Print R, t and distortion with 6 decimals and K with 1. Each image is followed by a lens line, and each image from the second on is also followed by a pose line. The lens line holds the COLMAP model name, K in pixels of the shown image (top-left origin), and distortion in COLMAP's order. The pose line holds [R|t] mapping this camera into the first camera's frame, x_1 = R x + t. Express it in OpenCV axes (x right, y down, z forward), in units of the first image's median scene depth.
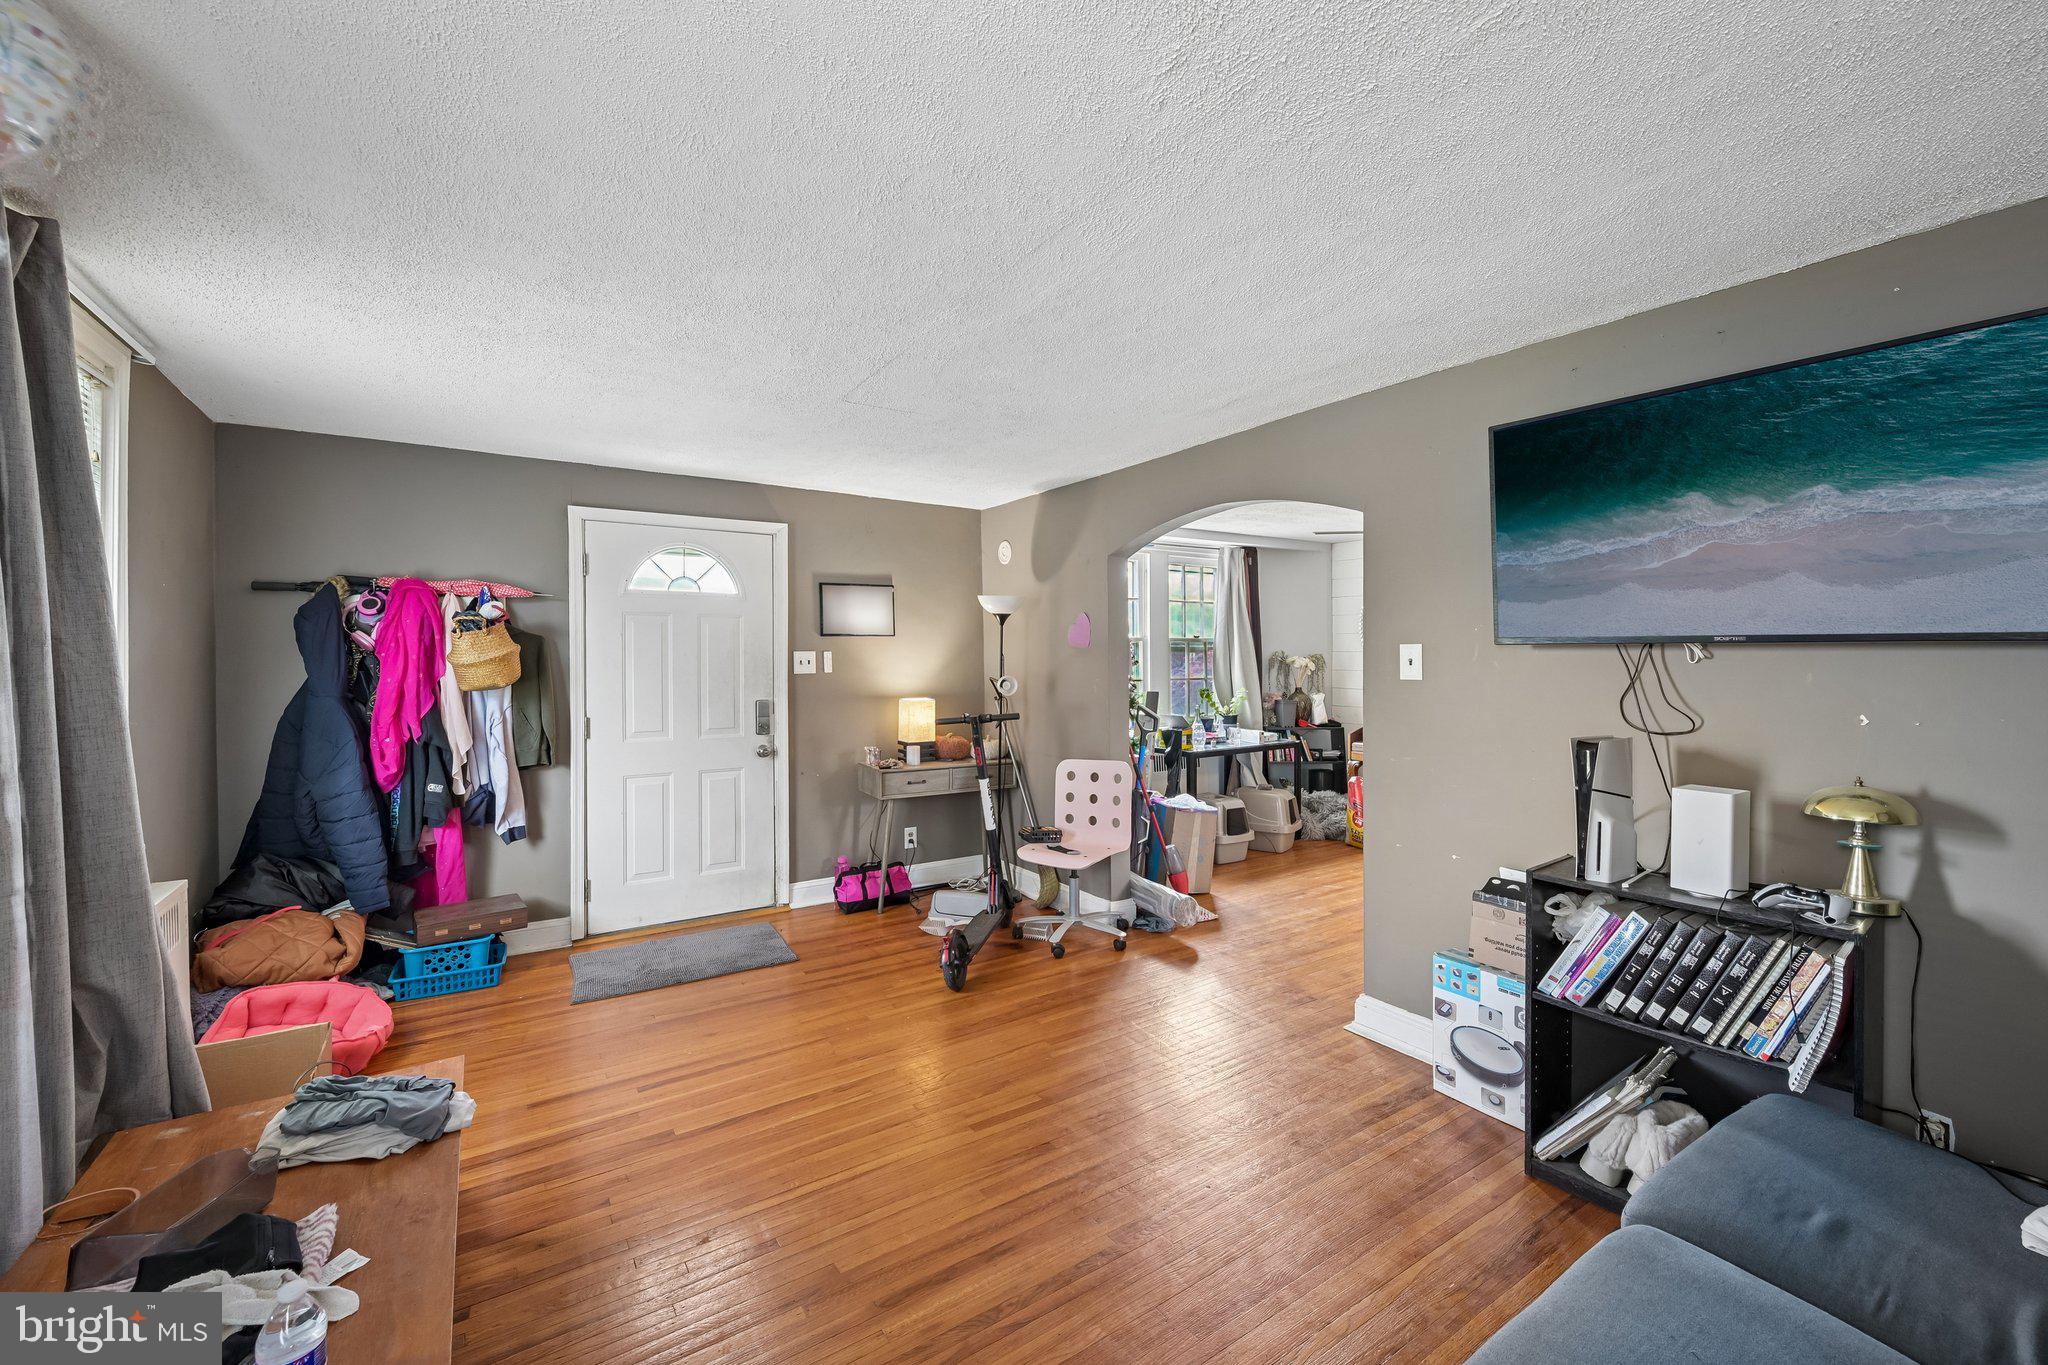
lens RADIAL K [[823.2, 0, 1024.2], [0, 823.2, 668.2], [0, 0, 1]] dist [-0.000859, -0.000199]
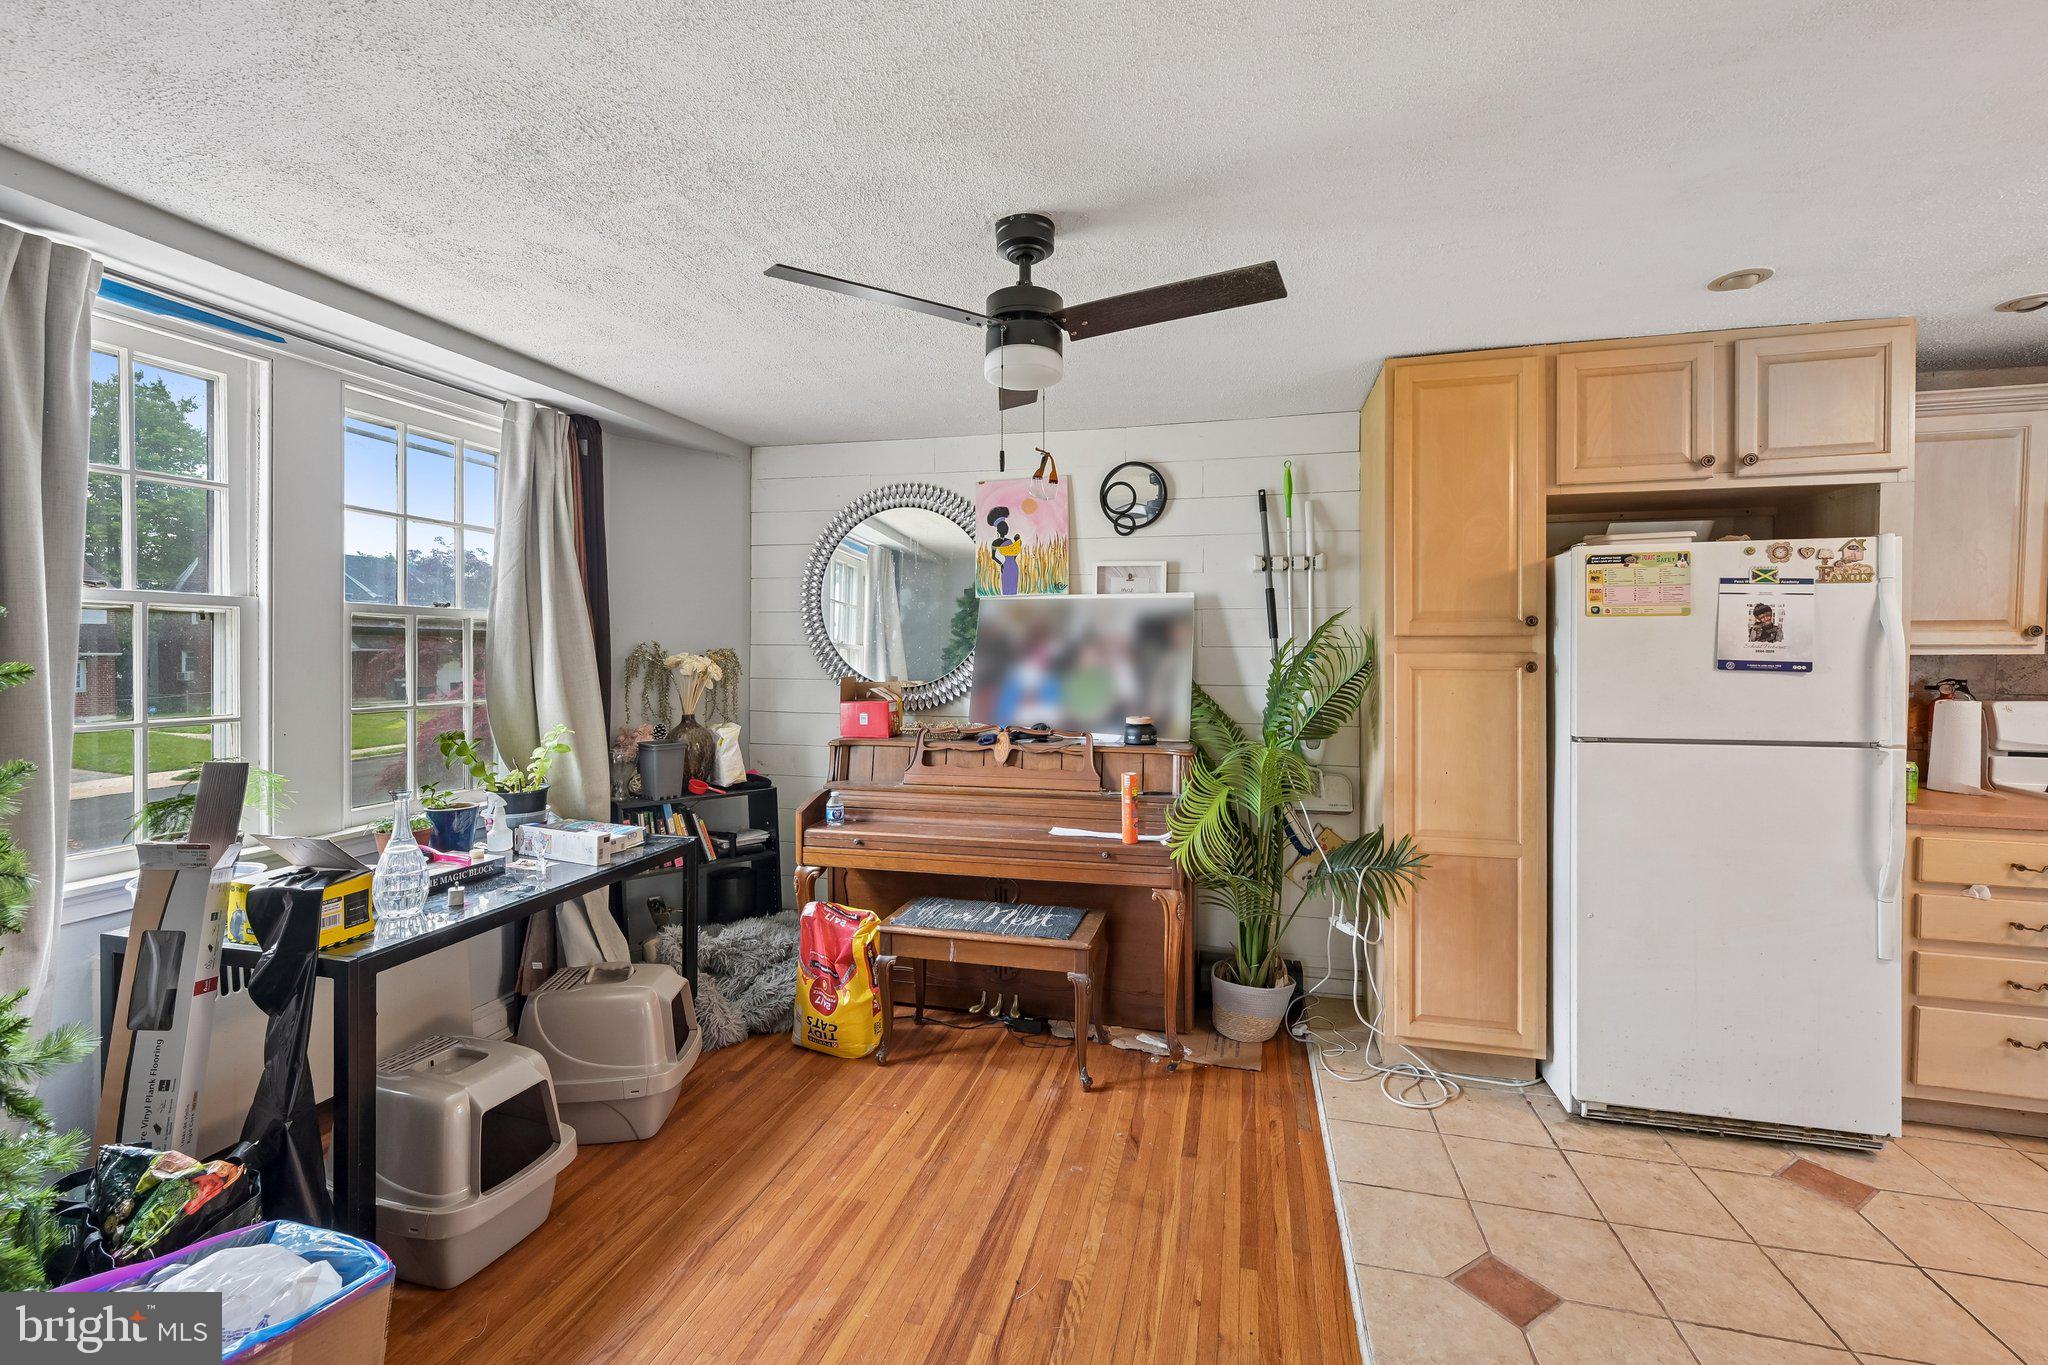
lens RADIAL K [[844.0, 0, 1019.7], [0, 844.0, 649.7], [0, 0, 1]] dist [0.002223, 0.000181]
pose [[0.754170, 0.007725, 0.656634, 0.266709], [0.006179, 0.999803, -0.018859, -0.009827], [-0.656650, 0.018280, 0.753974, 0.866345]]
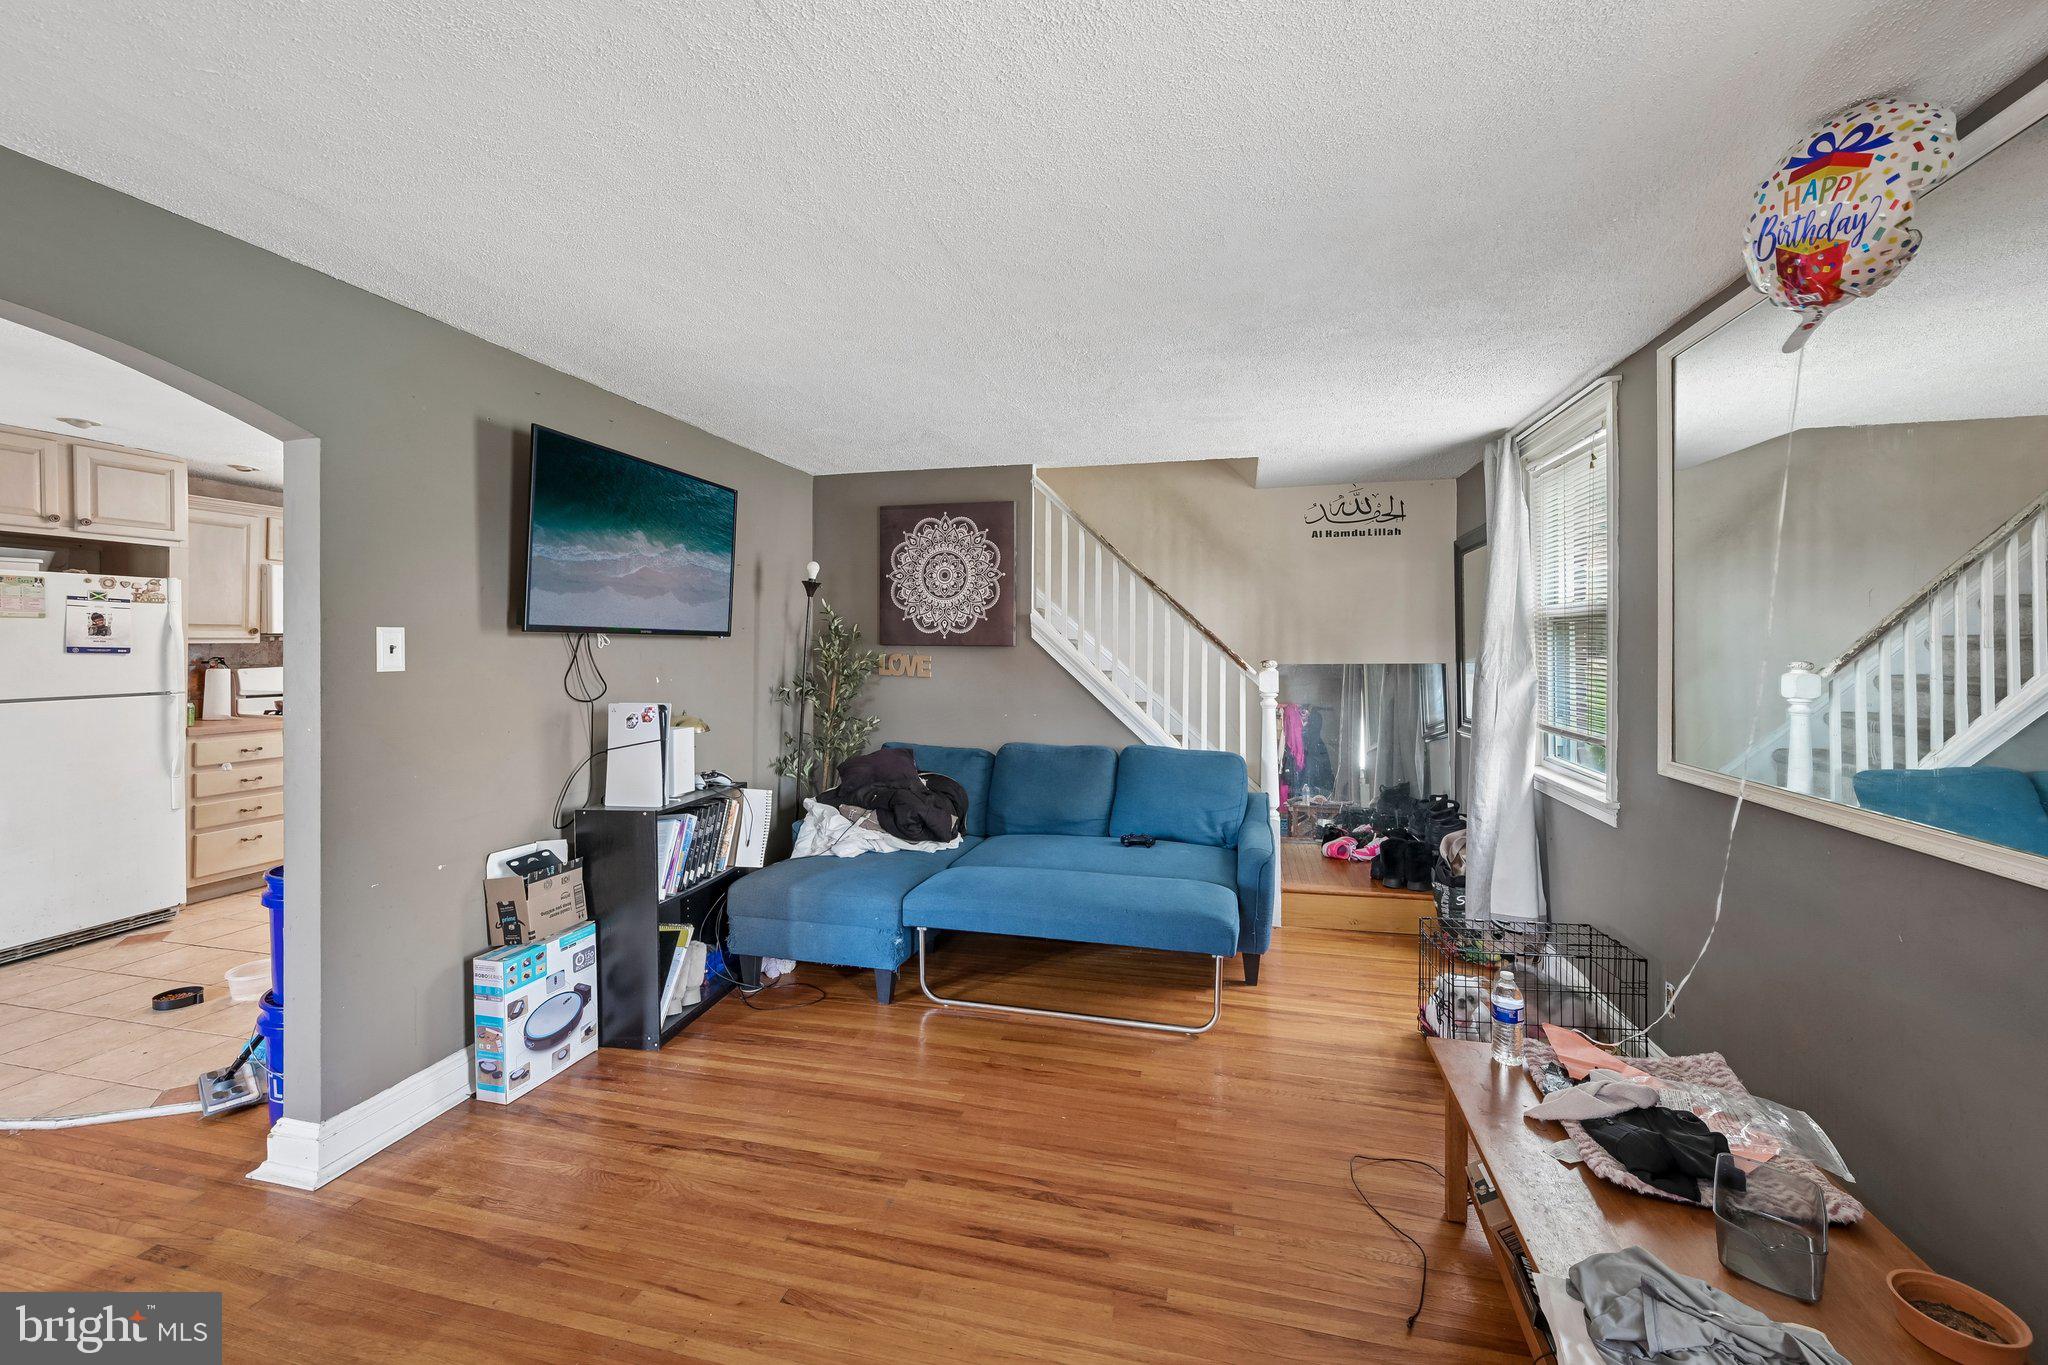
lens RADIAL K [[811.6, 0, 1025.1], [0, 811.6, 660.7], [0, 0, 1]] dist [0.000824, 0.000218]
pose [[-0.669866, -0.013561, 0.742358, -0.395763], [0.012407, 0.999489, 0.029454, -0.008671], [-0.742378, 0.028940, -0.669356, 0.801940]]
